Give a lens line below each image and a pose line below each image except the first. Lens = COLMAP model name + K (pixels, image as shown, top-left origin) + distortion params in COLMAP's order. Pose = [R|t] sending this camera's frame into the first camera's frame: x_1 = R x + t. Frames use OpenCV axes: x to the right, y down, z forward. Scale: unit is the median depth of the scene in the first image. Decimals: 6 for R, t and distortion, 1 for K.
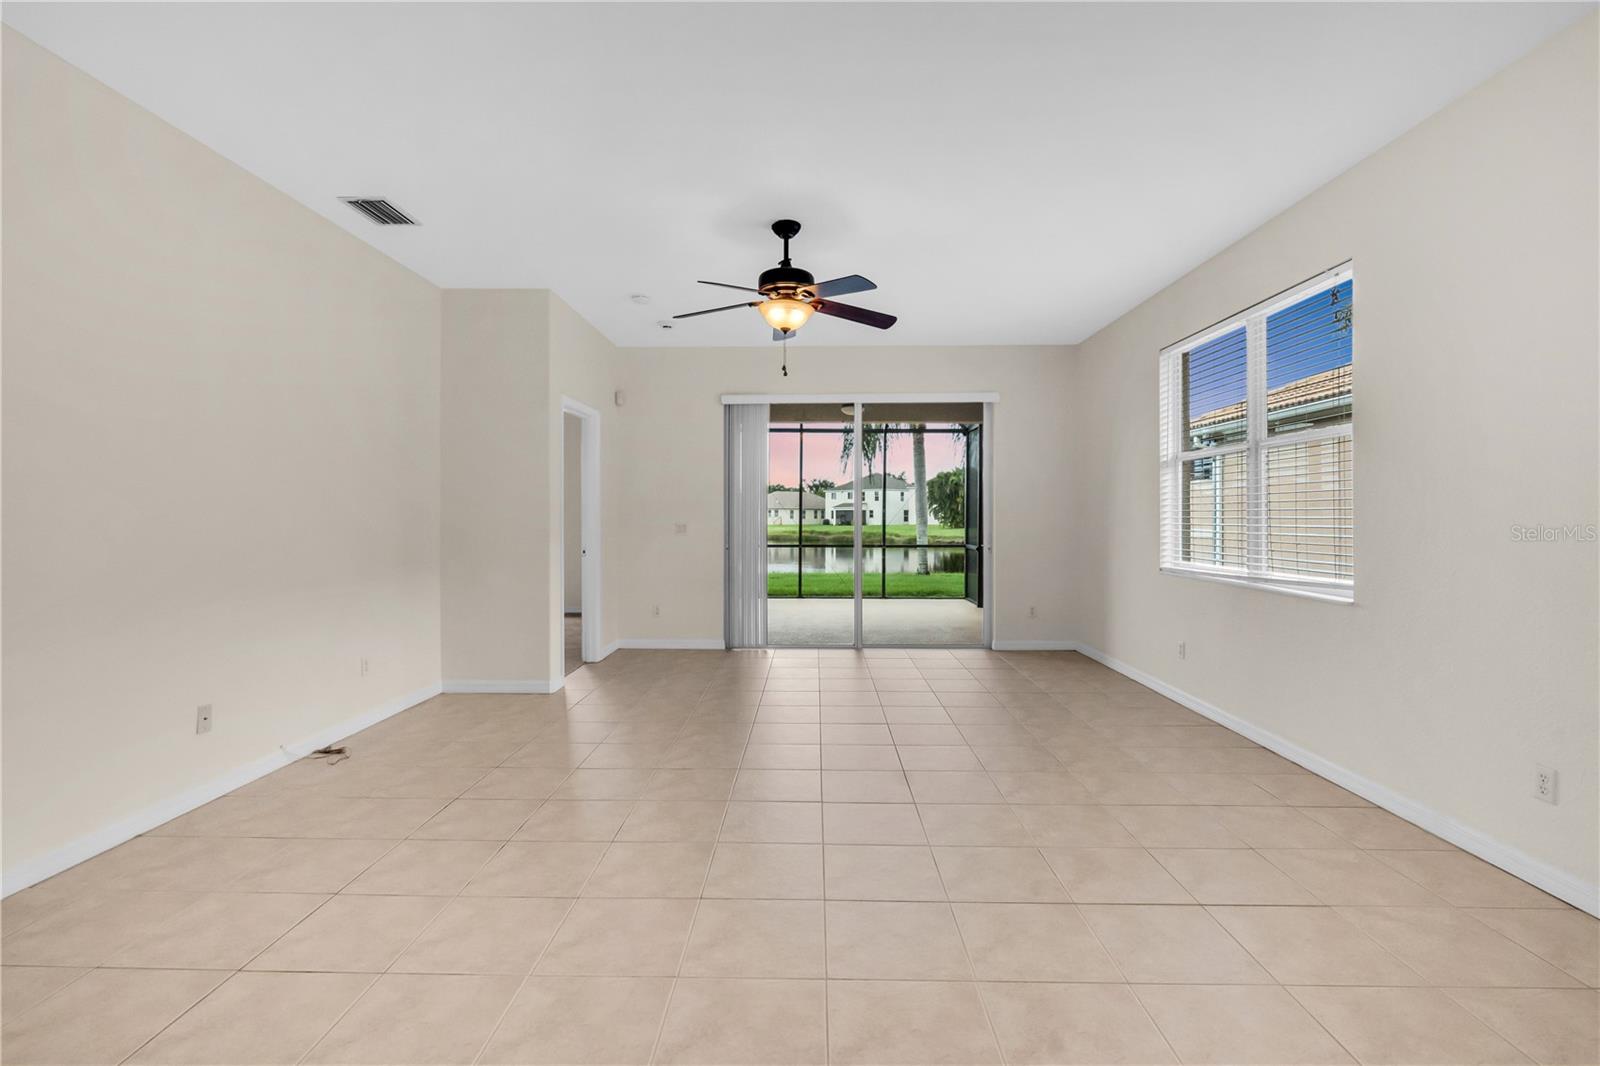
lens RADIAL K [[726.2, 0, 800.9], [0, 726.2, 528.6], [0, 0, 1]] dist [0.003339, 0.000813]
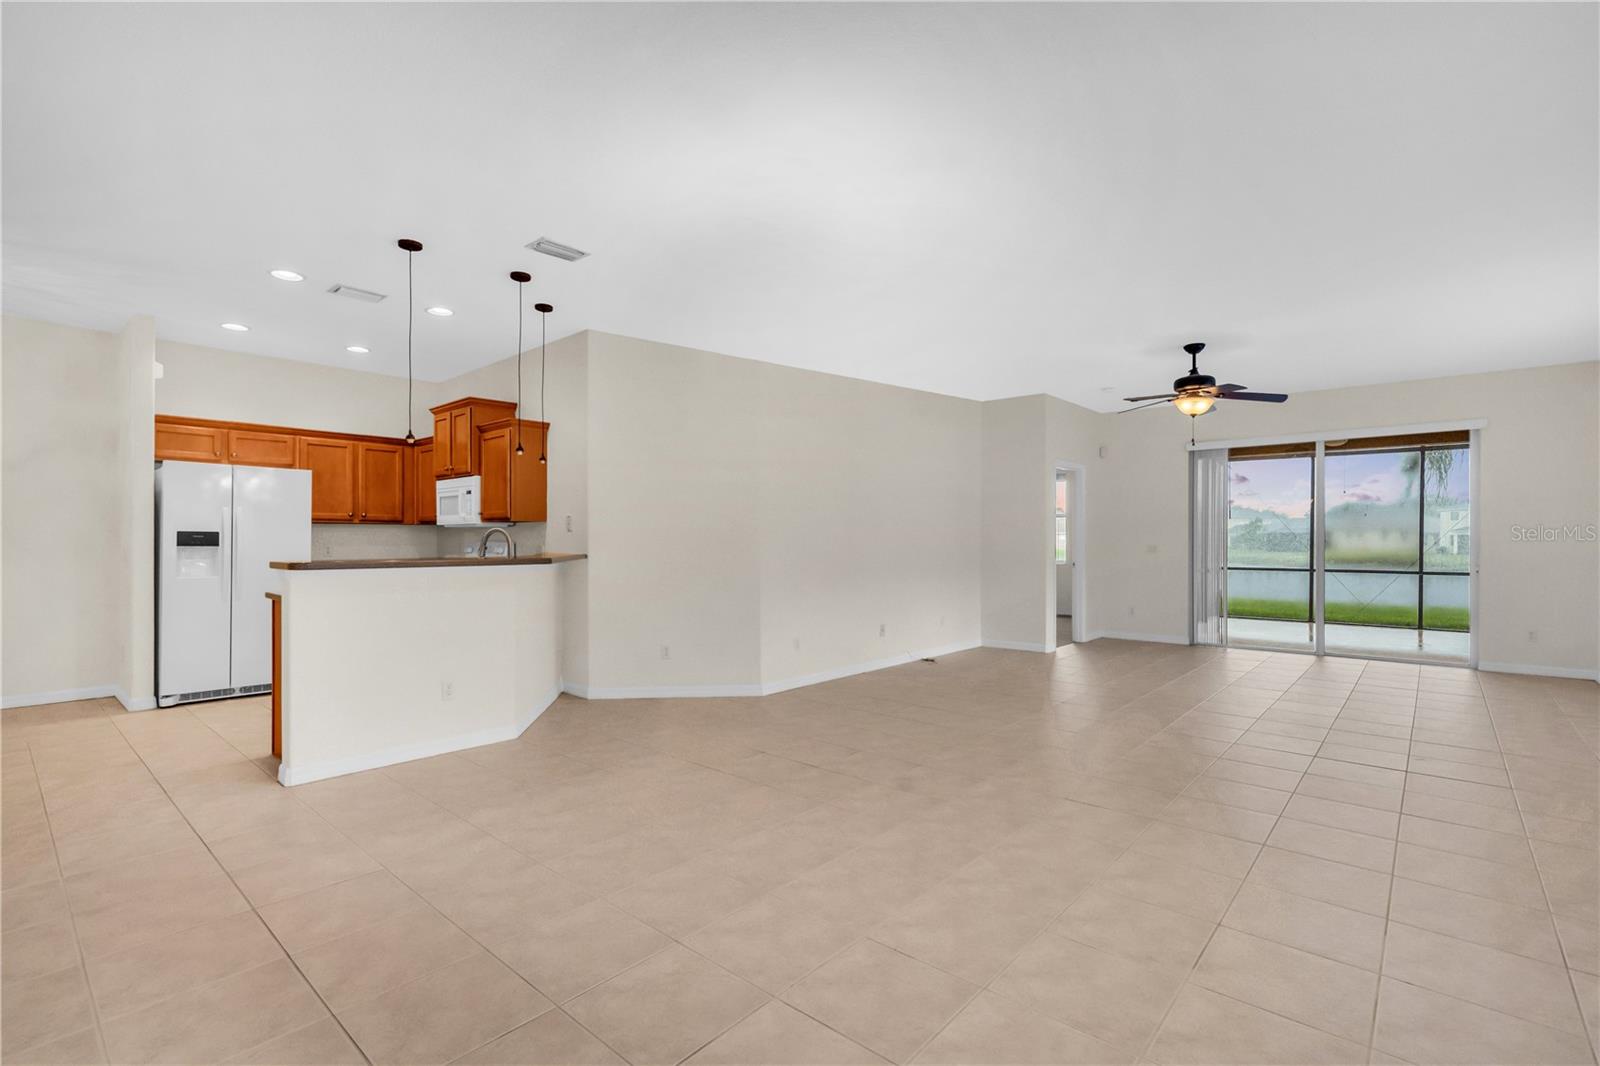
lens RADIAL K [[726.2, 0, 800.9], [0, 726.2, 528.6], [0, 0, 1]] dist [0.003339, 0.000813]
pose [[0.765976, -0.008272, -0.642816, 0.203965], [-0.014050, 0.999463, -0.029603, 0.011778], [0.642715, 0.031707, 0.765449, -0.426845]]
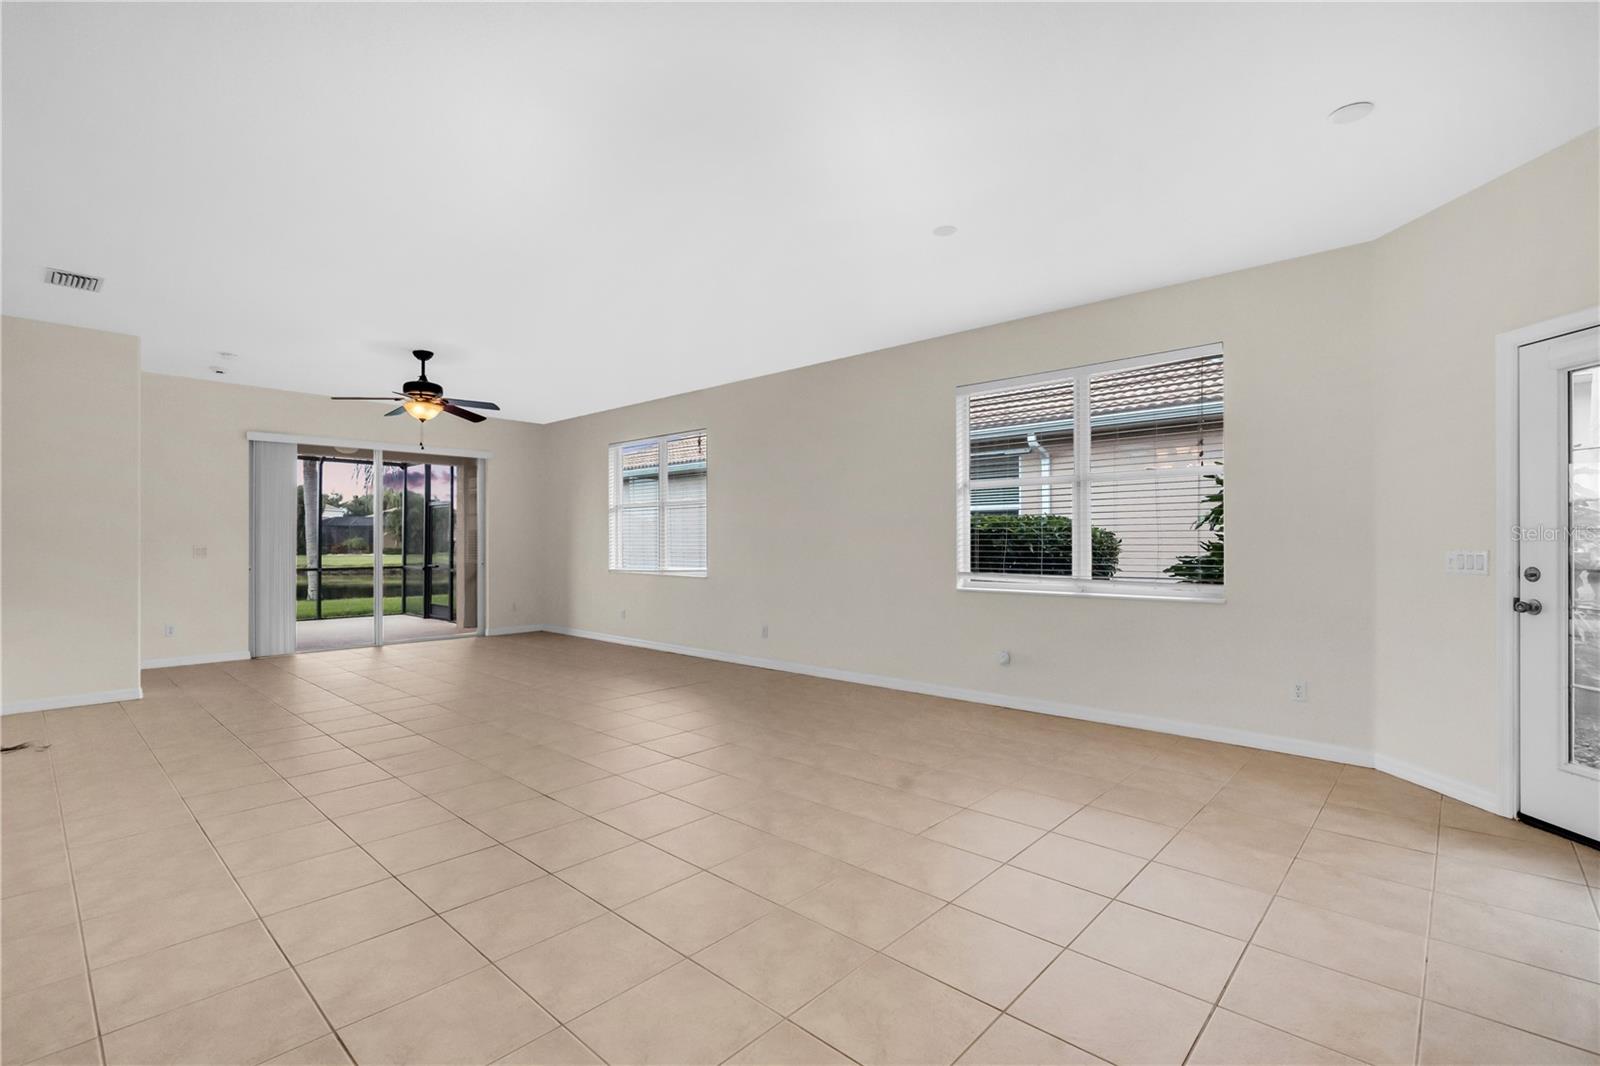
lens RADIAL K [[726.2, 0, 800.9], [0, 726.2, 528.6], [0, 0, 1]] dist [0.003339, 0.000813]
pose [[0.655531, 0.014745, 0.755024, -0.420013], [0.013478, 0.999422, -0.031219, 0.012538], [-0.755048, 0.030641, 0.654953, -0.397856]]
